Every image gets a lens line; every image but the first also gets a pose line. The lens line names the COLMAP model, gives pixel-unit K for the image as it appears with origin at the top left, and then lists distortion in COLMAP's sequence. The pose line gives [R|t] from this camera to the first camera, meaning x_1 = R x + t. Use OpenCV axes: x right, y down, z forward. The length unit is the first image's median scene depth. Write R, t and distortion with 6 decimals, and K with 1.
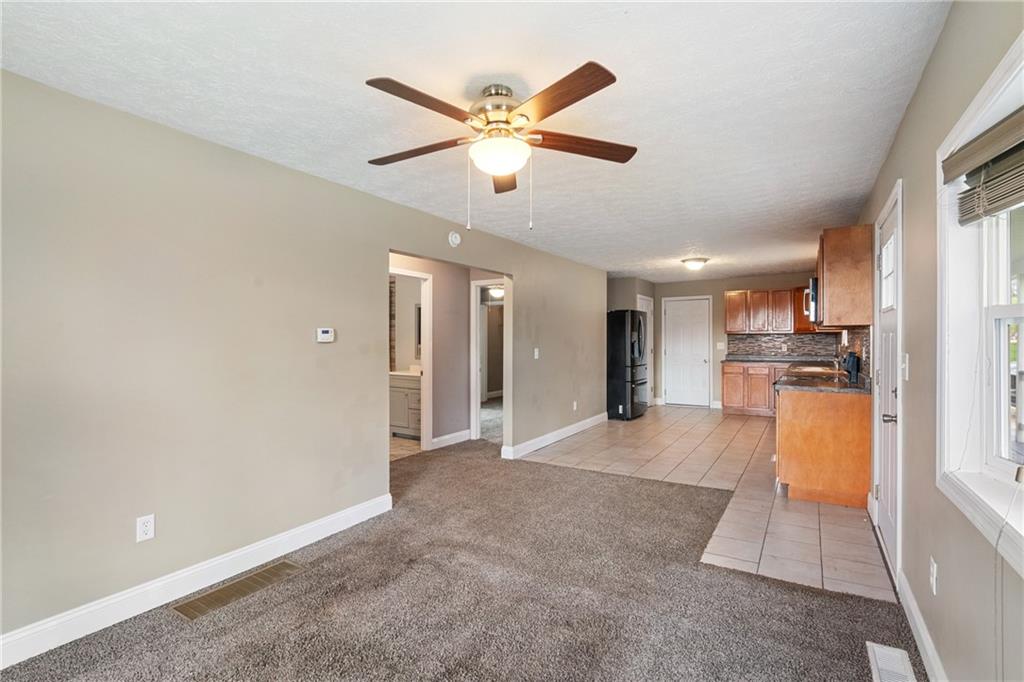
lens RADIAL K [[470.5, 0, 513.4], [0, 470.5, 343.5], [0, 0, 1]] dist [-0.001413, 0.003213]
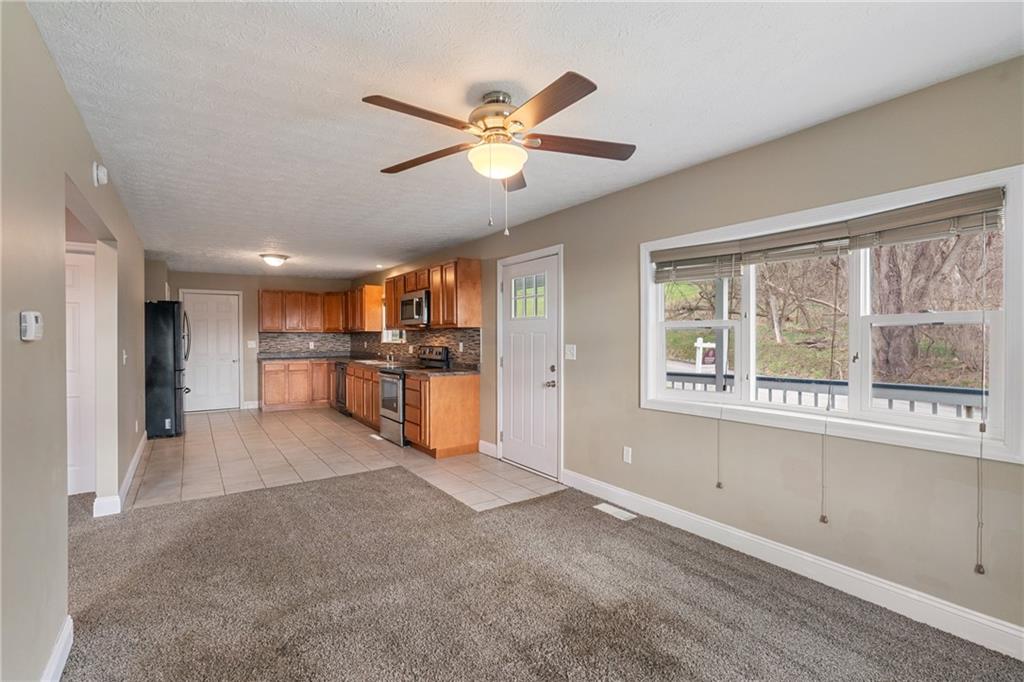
lens RADIAL K [[470.5, 0, 496.5], [0, 470.5, 341.3], [0, 0, 1]] dist [-0.001413, 0.003213]
pose [[0.422176, -0.005054, 0.906500, -0.261660], [0.007555, 0.999969, 0.002057, 0.000634], [-0.906482, 0.005980, 0.422201, 0.149167]]
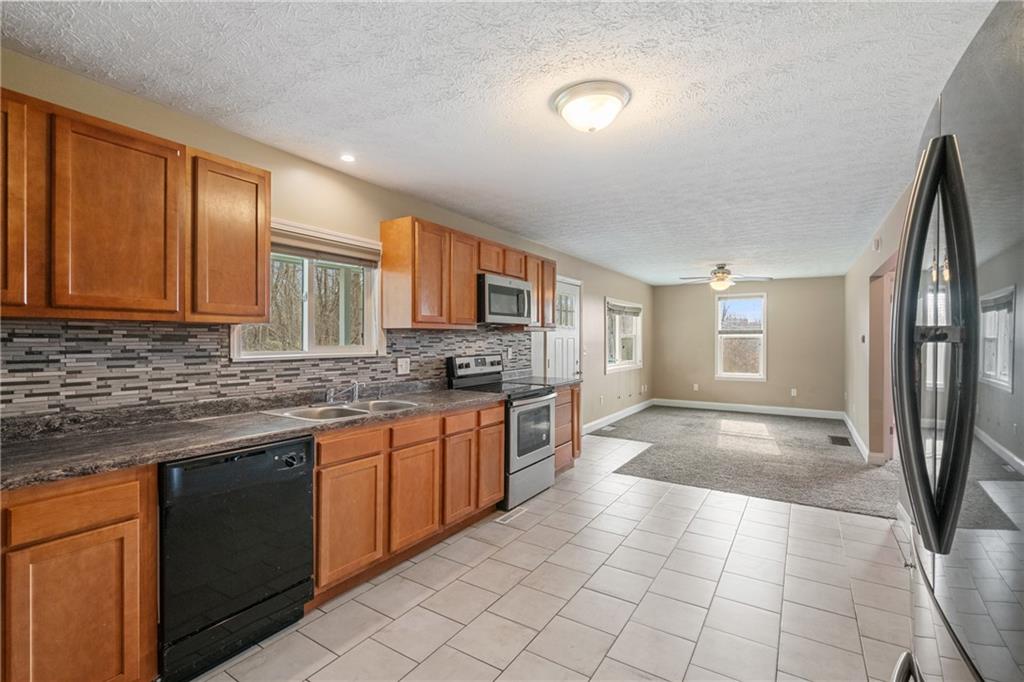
lens RADIAL K [[470.5, 0, 506.8], [0, 470.5, 342.2], [0, 0, 1]] dist [-0.001413, 0.003213]
pose [[-0.999919, 0.004553, 0.011858, 0.378405], [0.004695, 0.999917, 0.011958, -0.011533], [-0.011802, 0.012012, -0.999858, 1.138279]]
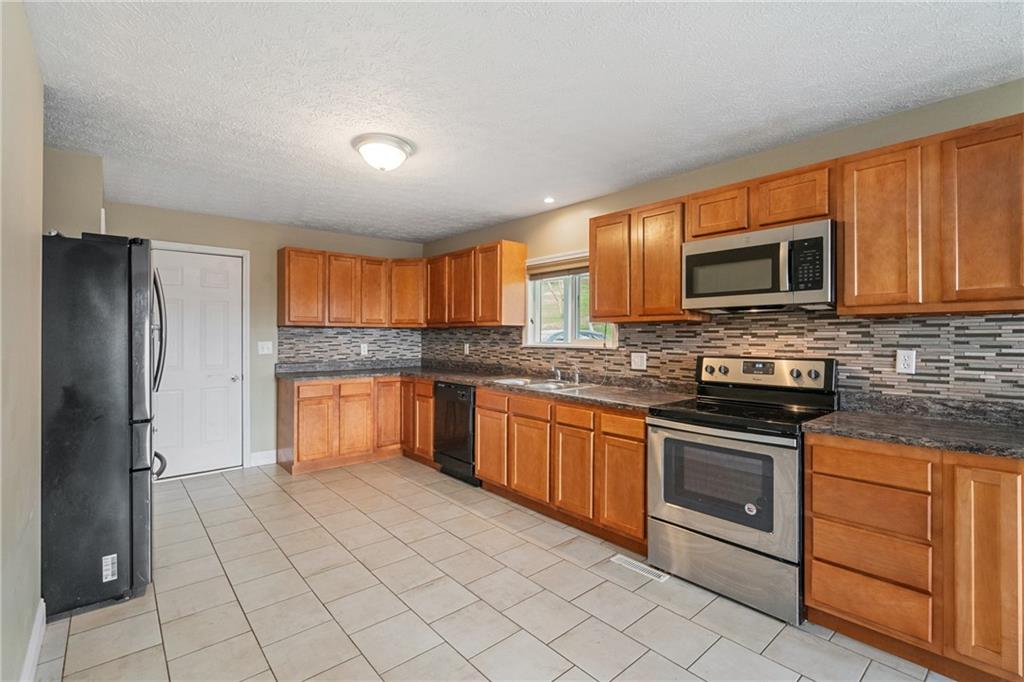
lens RADIAL K [[470.5, 0, 506.9], [0, 470.5, 337.6], [0, 0, 1]] dist [-0.001413, 0.003213]
pose [[0.302691, 0.001230, 0.953088, 0.017917], [0.004334, 0.999987, -0.002667, -0.004718], [-0.953079, 0.004938, 0.302681, 0.662295]]
